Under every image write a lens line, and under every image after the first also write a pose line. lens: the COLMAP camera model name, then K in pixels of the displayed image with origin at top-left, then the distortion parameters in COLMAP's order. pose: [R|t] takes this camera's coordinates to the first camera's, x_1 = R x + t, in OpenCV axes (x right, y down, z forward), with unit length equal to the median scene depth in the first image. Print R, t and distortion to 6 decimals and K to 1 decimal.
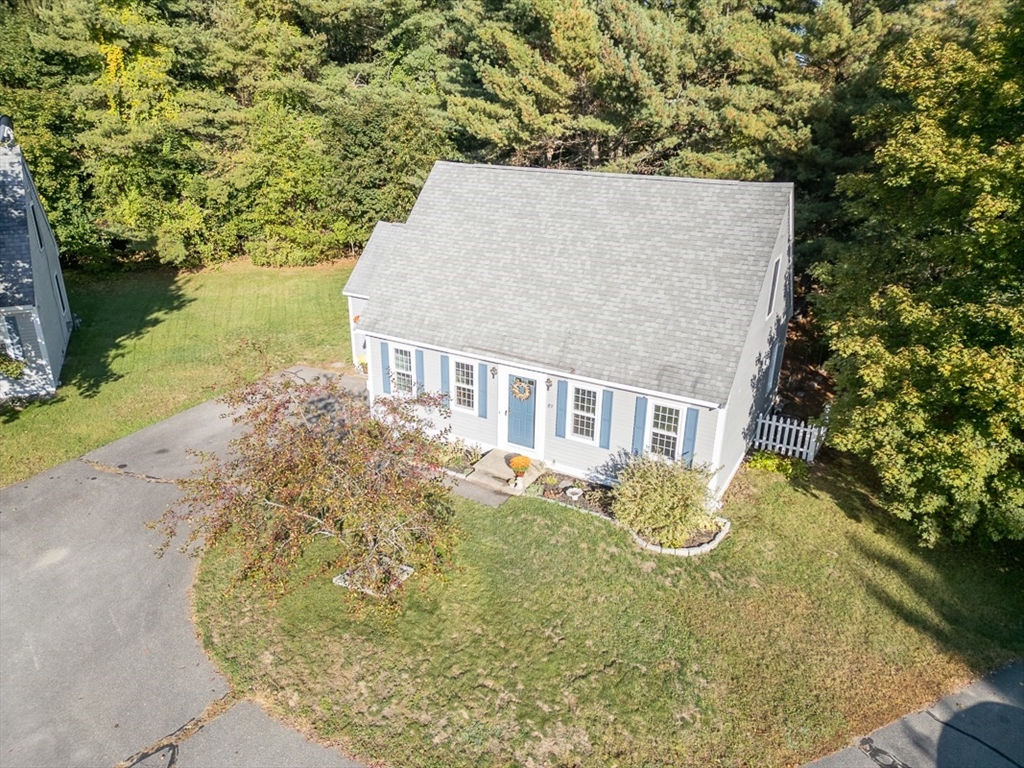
lens RADIAL K [[734.9, 0, 507.6], [0, 734.9, 383.2], [0, 0, 1]] dist [0.042860, -0.008337]
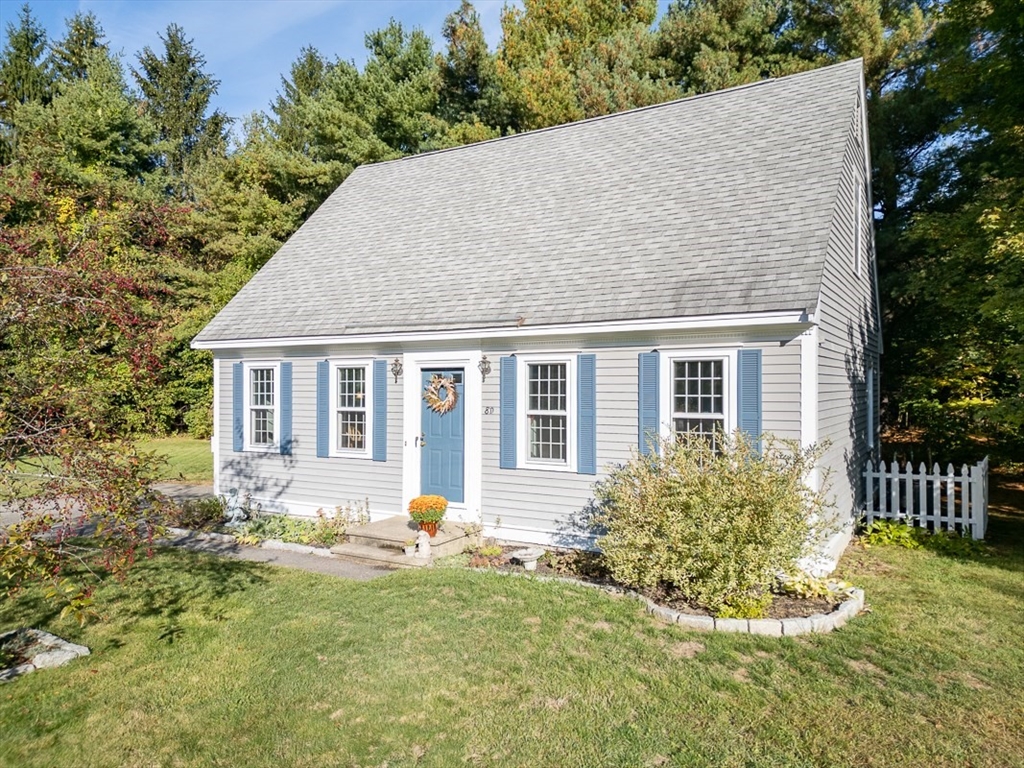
lens RADIAL K [[734.9, 0, 512.8], [0, 734.9, 385.3], [0, 0, 1]] dist [0.042860, -0.008337]
pose [[0.999505, -0.014151, -0.028109, 0.092404], [0.002430, 0.925235, -0.379387, 0.224291], [0.031376, 0.379130, 0.924811, 0.479083]]
